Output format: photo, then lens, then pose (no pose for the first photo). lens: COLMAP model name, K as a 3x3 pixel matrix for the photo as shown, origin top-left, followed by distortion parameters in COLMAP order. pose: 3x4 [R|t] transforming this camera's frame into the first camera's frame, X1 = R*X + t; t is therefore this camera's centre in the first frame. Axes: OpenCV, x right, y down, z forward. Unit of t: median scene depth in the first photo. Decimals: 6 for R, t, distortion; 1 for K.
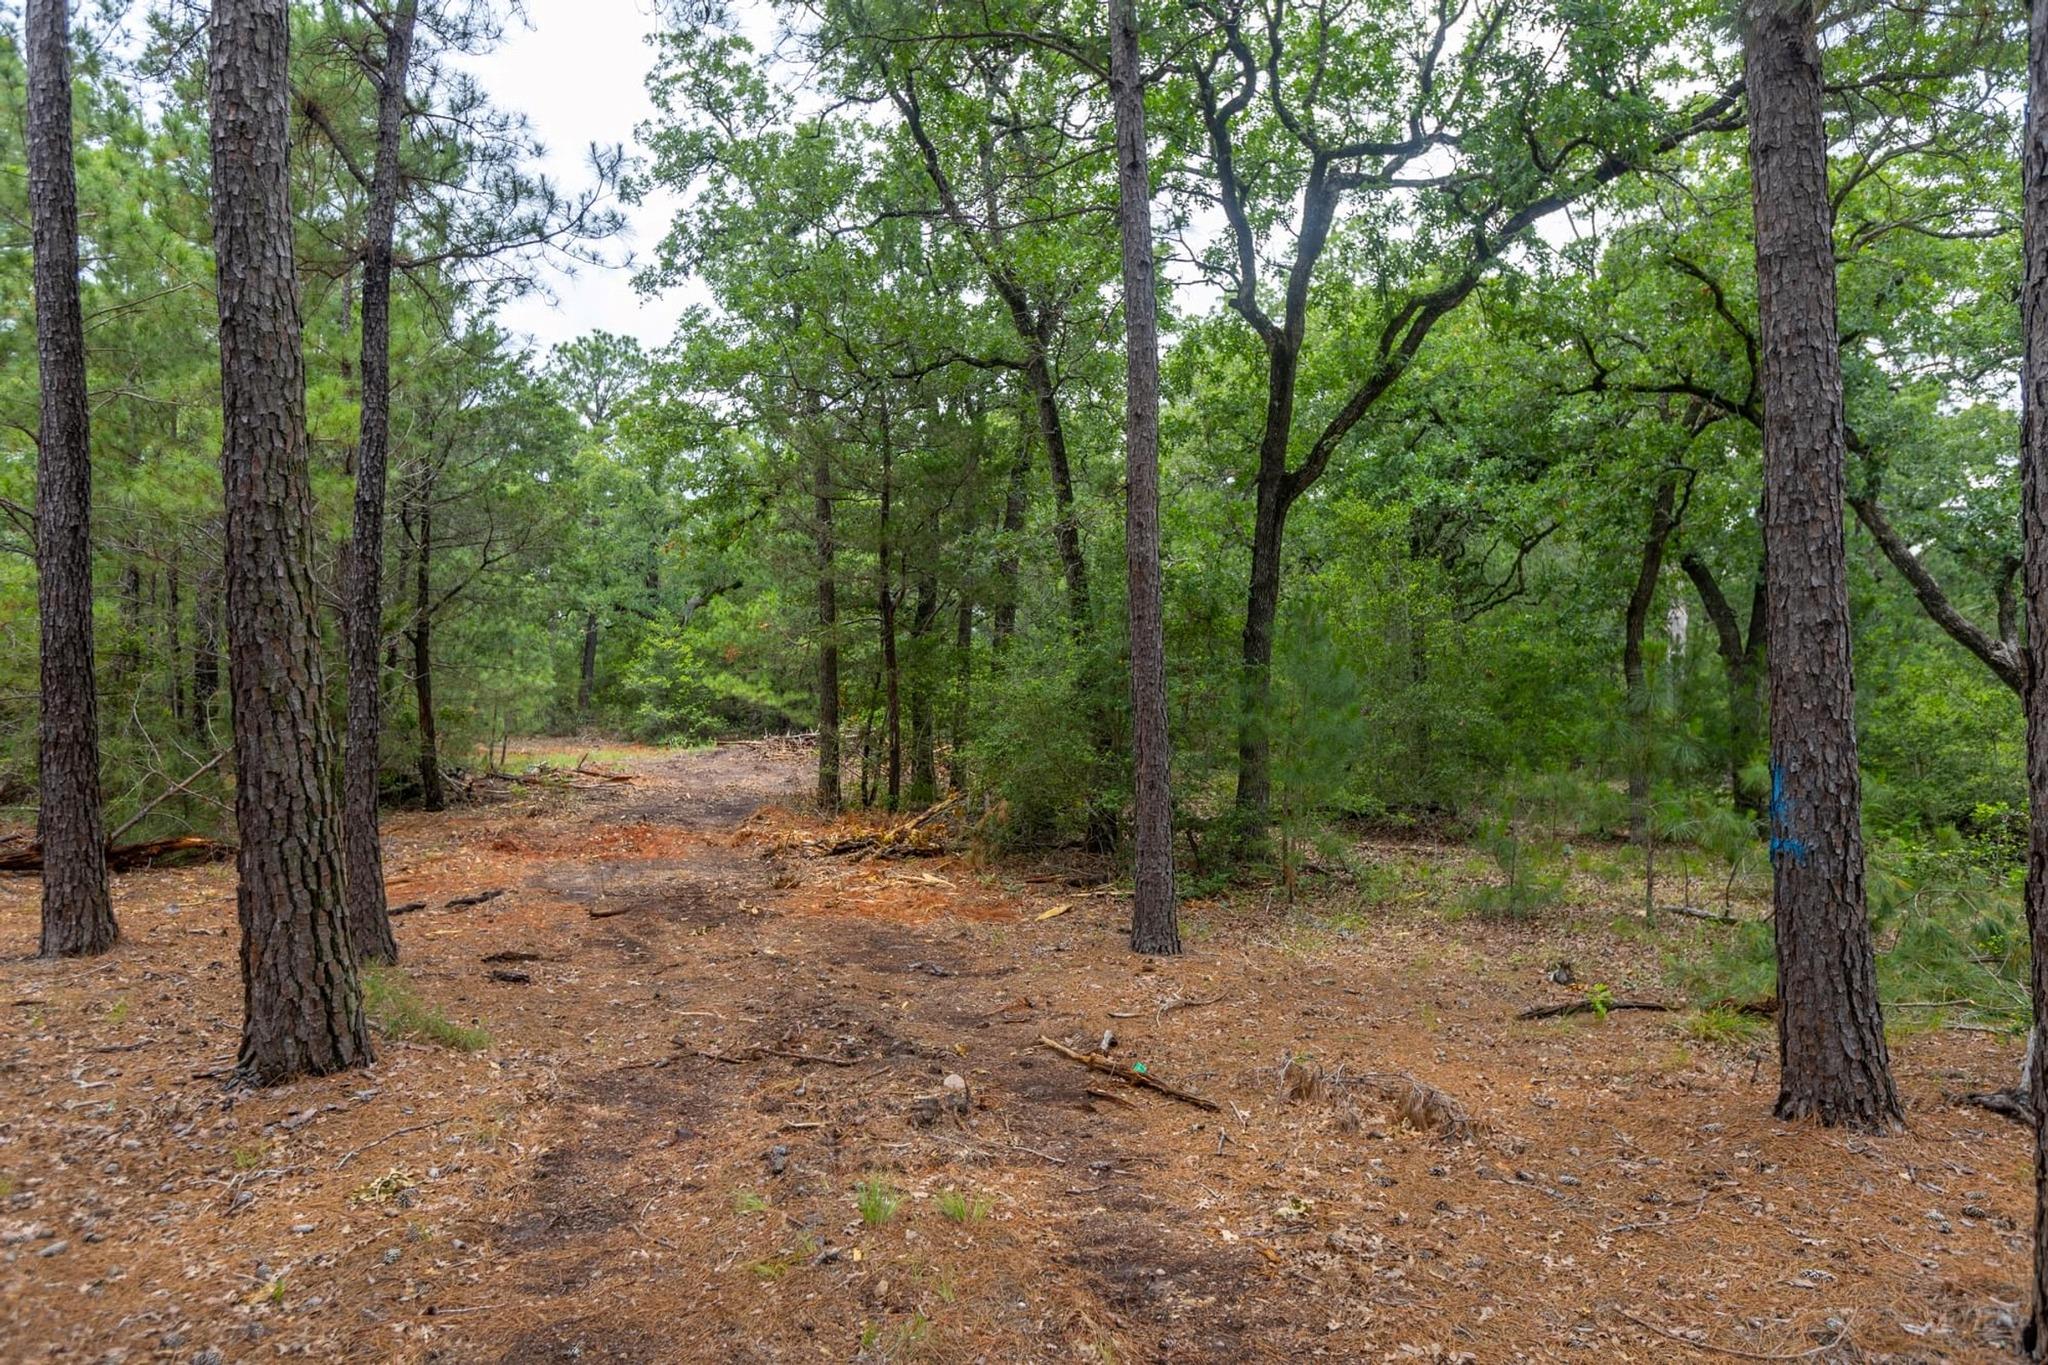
lens RADIAL K [[1414.6, 0, 1024.5], [0, 1414.6, 683.5], [0, 0, 1]] dist [0.005785, 0.000404]
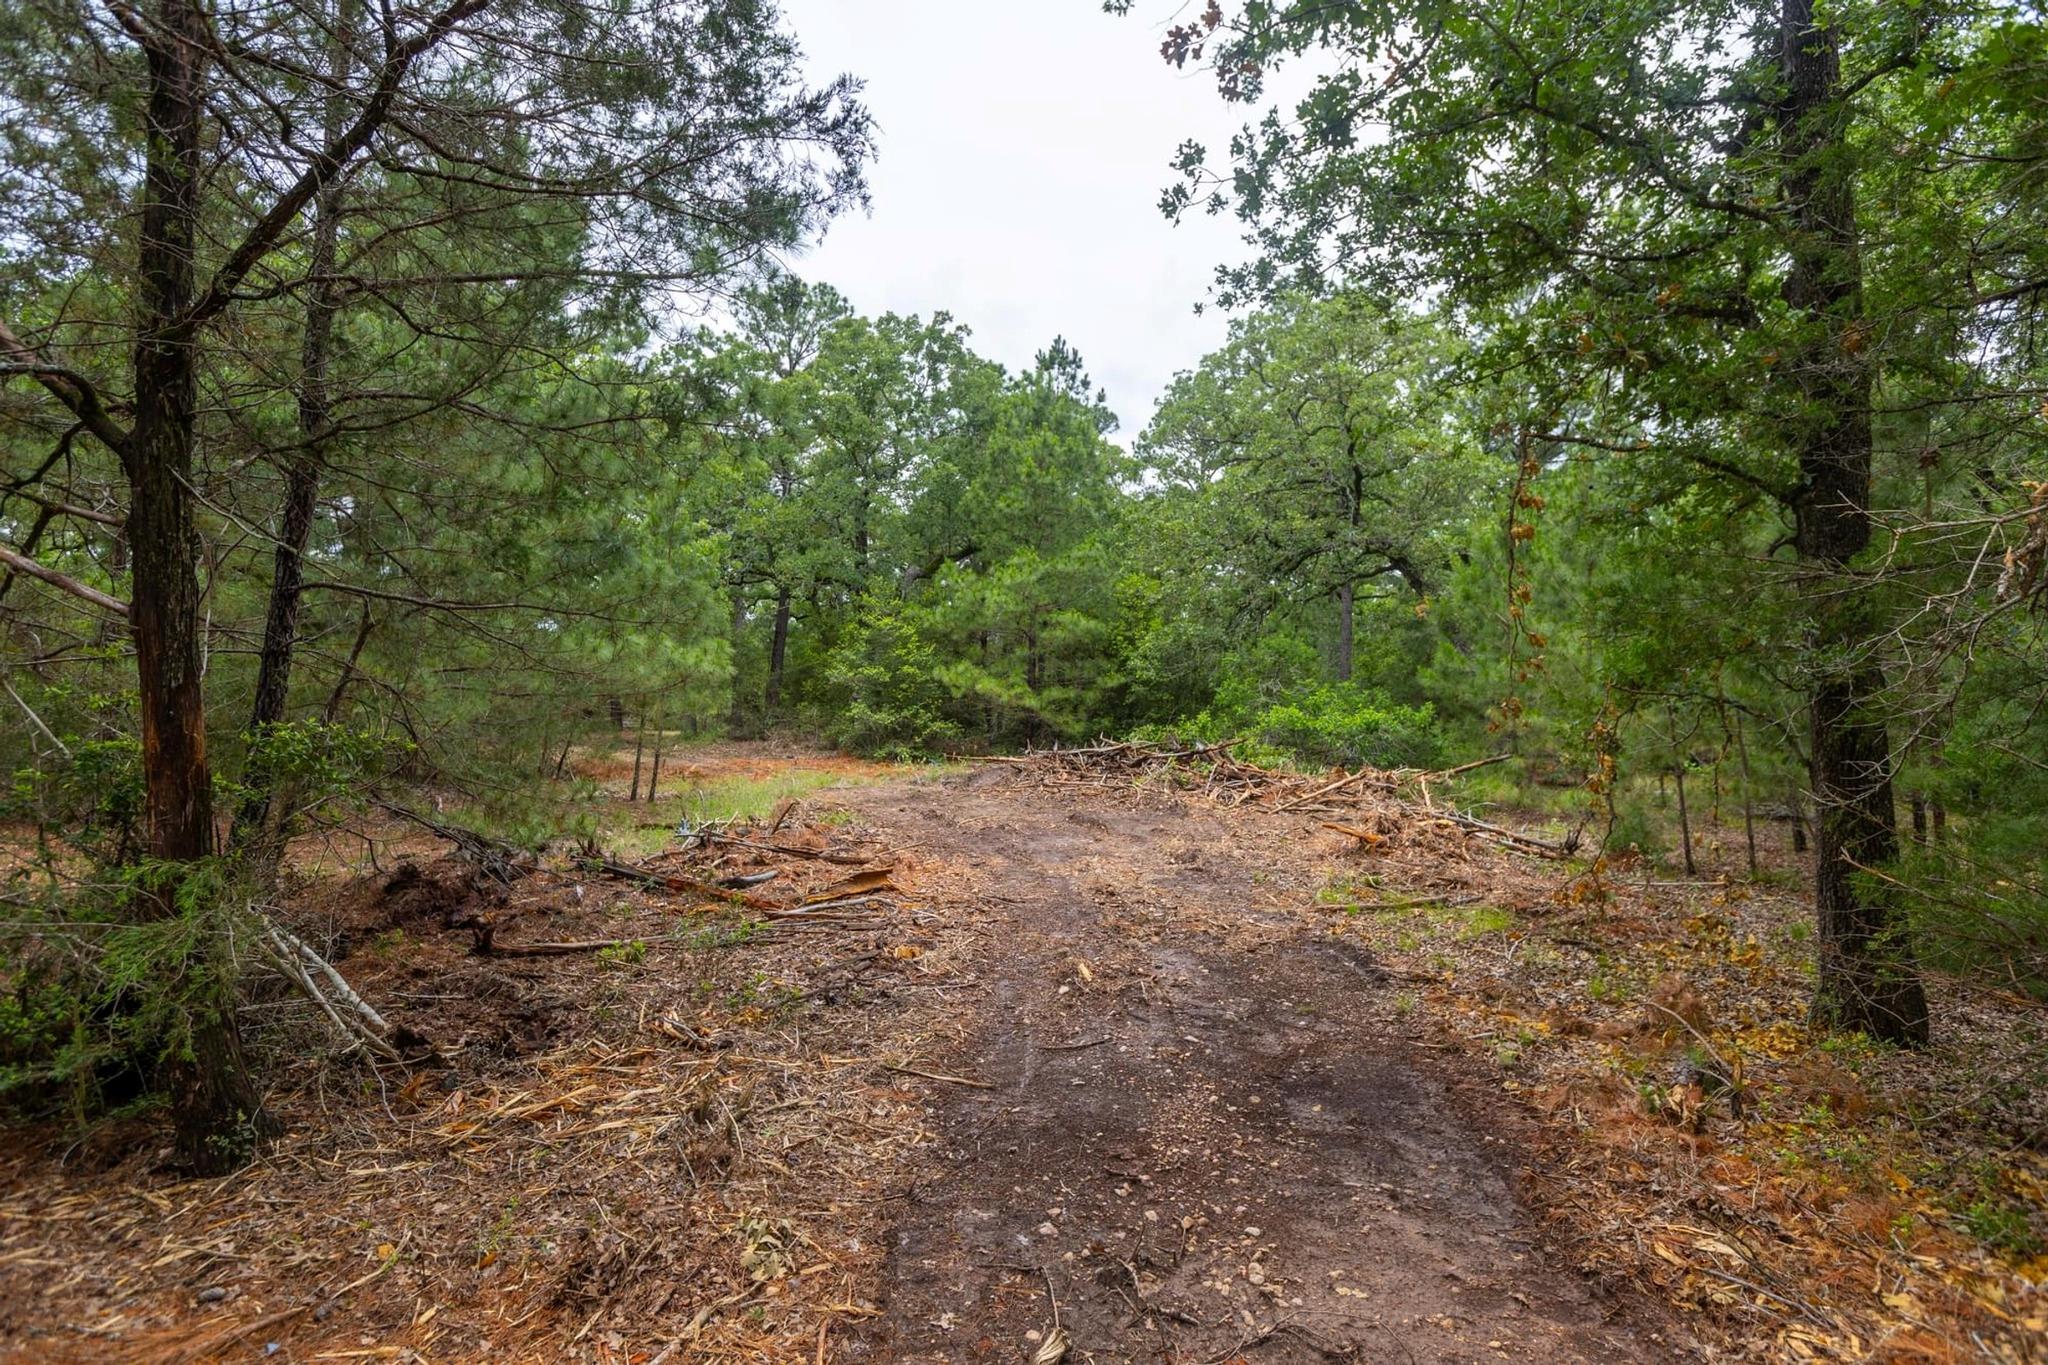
lens RADIAL K [[1181.2, 0, 1023.7], [0, 1181.2, 683.0], [0, 0, 1]] dist [-0.002151, -0.000054]
pose [[0.996102, 0.005702, -0.088021, -0.123953], [-0.005902, 0.999981, -0.002009, 0.004540], [0.088008, 0.002521, 0.996117, 0.382962]]
